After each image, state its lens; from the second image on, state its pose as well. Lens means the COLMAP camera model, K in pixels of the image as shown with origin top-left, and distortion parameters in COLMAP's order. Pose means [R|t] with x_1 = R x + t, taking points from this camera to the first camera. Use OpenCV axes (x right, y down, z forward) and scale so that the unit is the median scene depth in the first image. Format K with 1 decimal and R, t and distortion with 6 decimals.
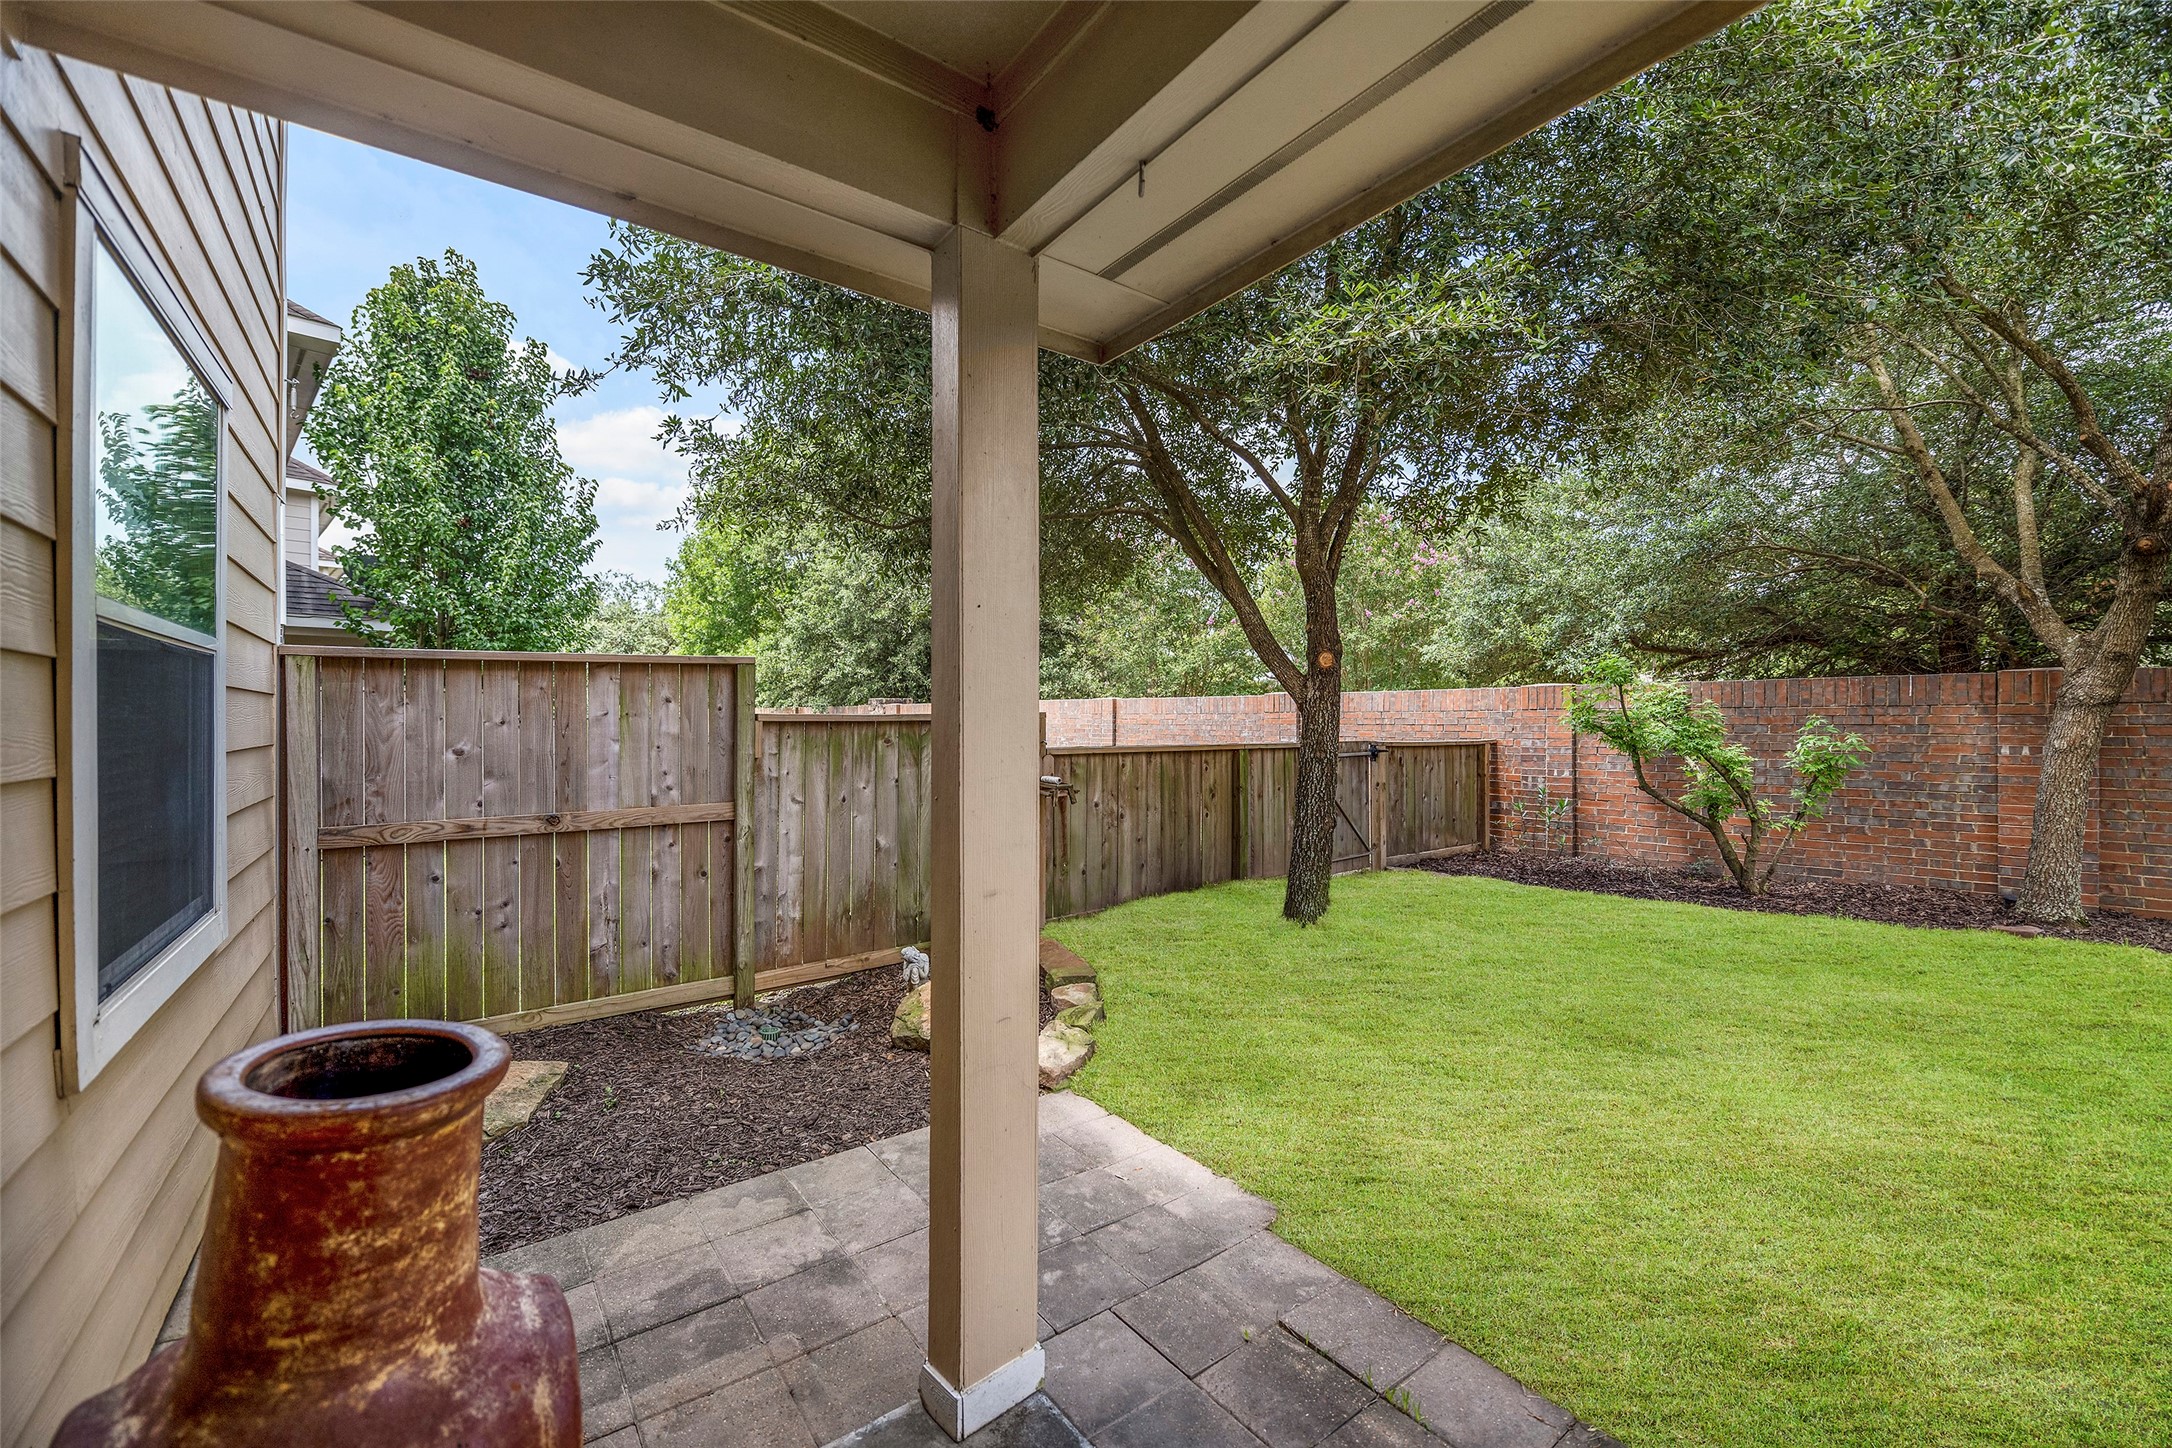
lens RADIAL K [[897.4, 0, 1097.2], [0, 897.4, 717.6], [0, 0, 1]] dist [0.001073, 0.000113]
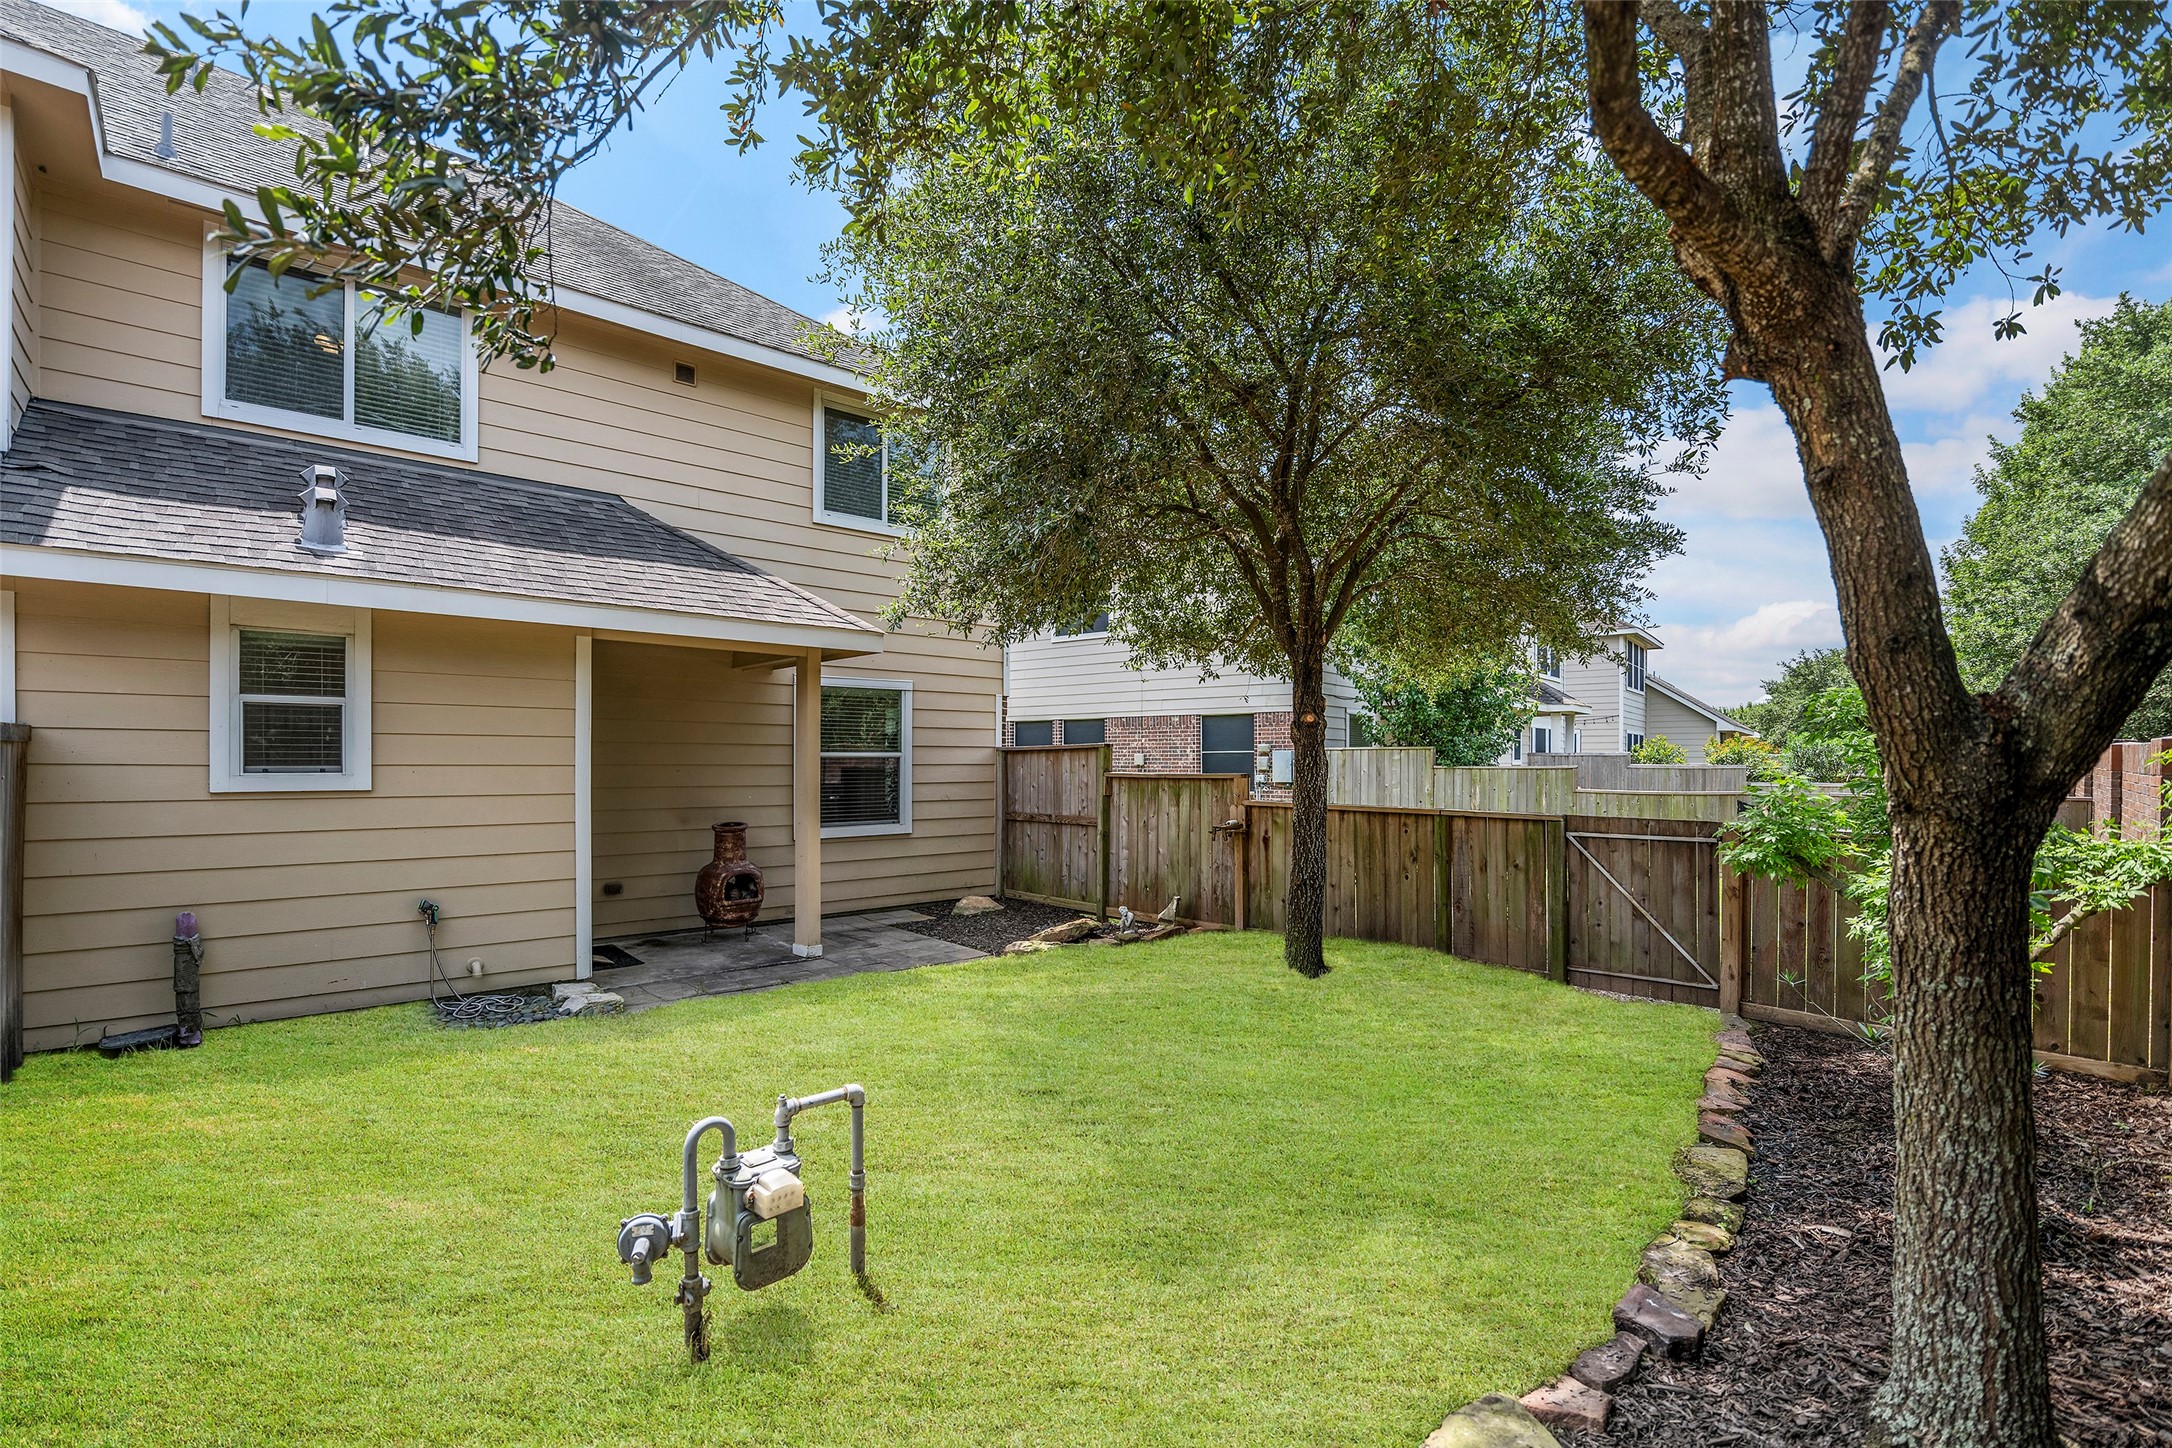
lens RADIAL K [[973.4, 0, 1094.1], [0, 973.4, 745.8], [0, 0, 1]] dist [-0.004392, 0.000967]
pose [[0.088536, -0.012430, -0.995995, 1.104622], [-0.012055, 0.999836, -0.013549, -0.019770], [0.996000, 0.013206, 0.088372, 0.512826]]
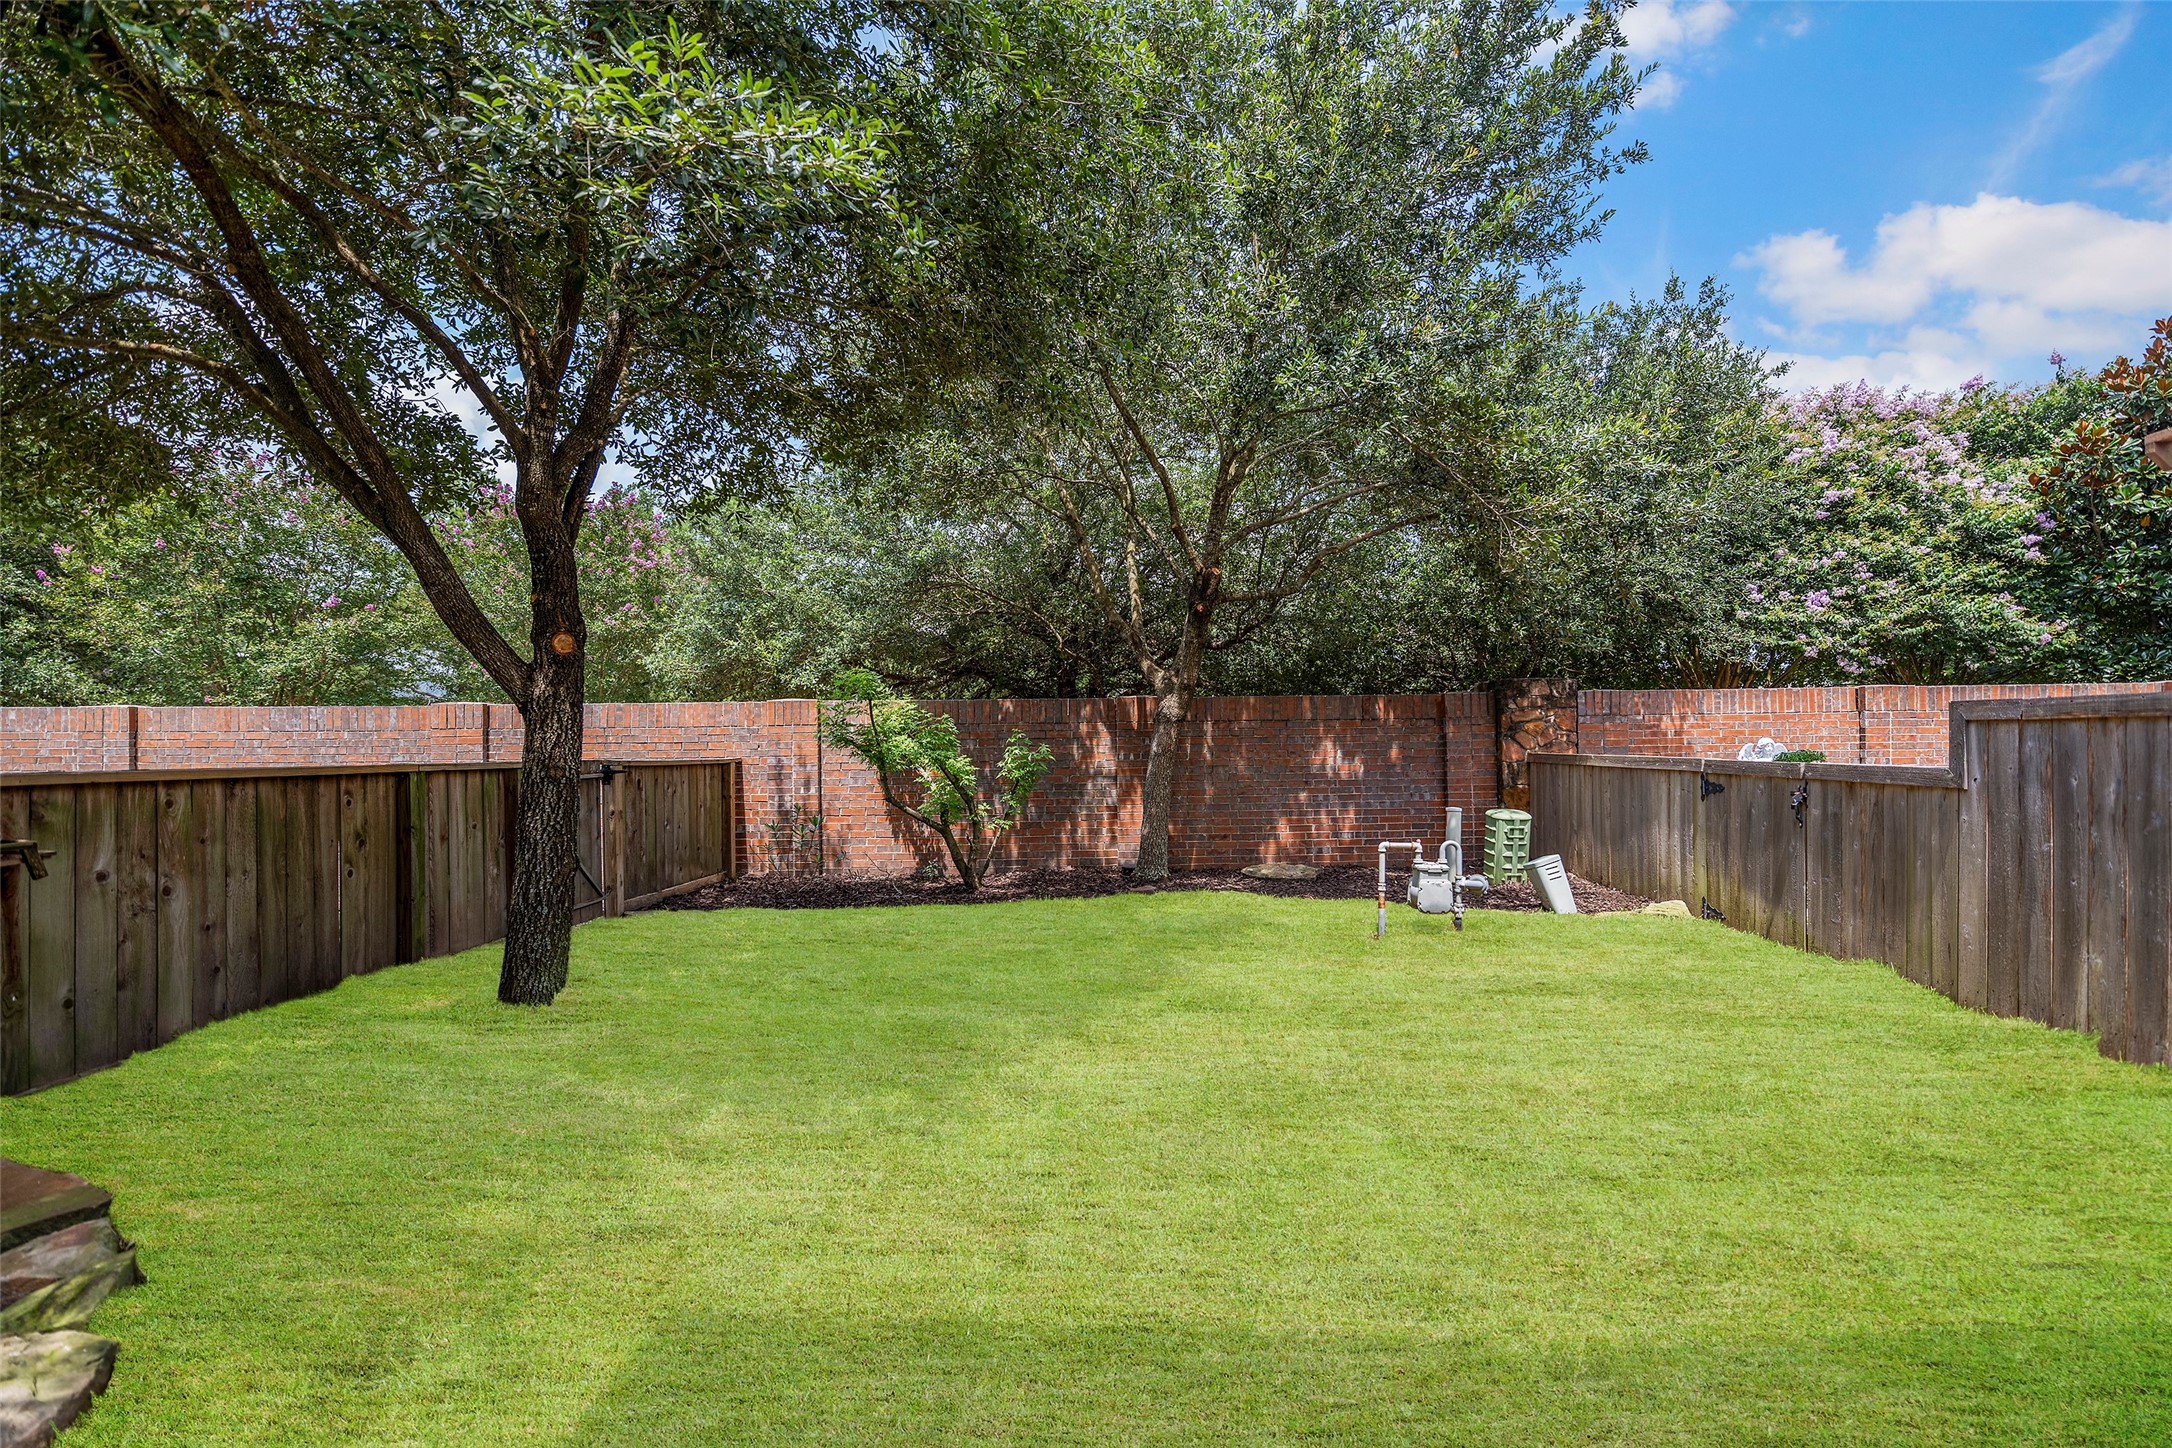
lens RADIAL K [[897.4, 0, 1093.8], [0, 897.4, 748.1], [0, 0, 1]] dist [0.001073, 0.000113]
pose [[0.664969, -0.008814, 0.746819, -0.005873], [0.007908, 0.999957, 0.004761, 0.016563], [-0.746829, 0.002740, 0.665010, 0.143470]]
